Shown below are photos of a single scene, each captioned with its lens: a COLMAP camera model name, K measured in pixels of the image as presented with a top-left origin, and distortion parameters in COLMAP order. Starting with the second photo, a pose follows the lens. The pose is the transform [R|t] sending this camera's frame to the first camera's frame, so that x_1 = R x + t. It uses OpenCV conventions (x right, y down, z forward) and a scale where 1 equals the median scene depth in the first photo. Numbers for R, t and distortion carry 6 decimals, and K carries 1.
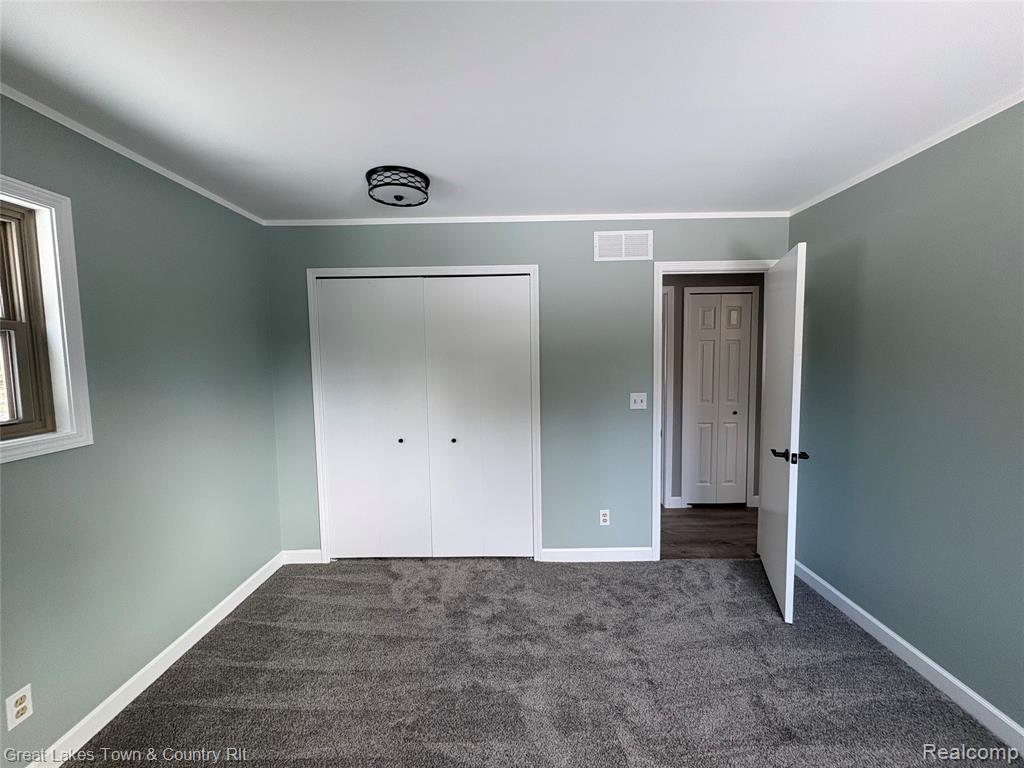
lens RADIAL K [[406.2, 0, 511.3], [0, 406.2, 387.7], [0, 0, 1]] dist [-0.001223, 0.000075]
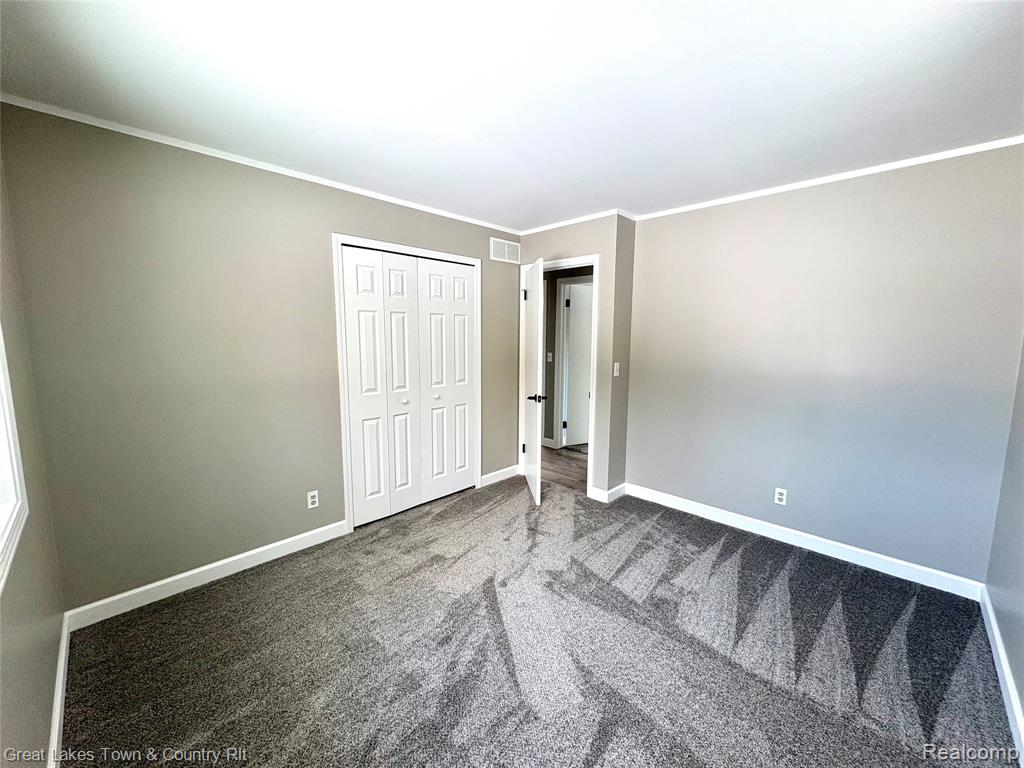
lens RADIAL K [[406.2, 0, 516.8], [0, 406.2, 381.2], [0, 0, 1]] dist [-0.001223, 0.000075]
pose [[0.673193, -0.071066, 0.736044, -0.498058], [0.038530, 0.997390, 0.061059, 0.006815], [-0.738463, -0.012745, 0.674174, 0.018805]]
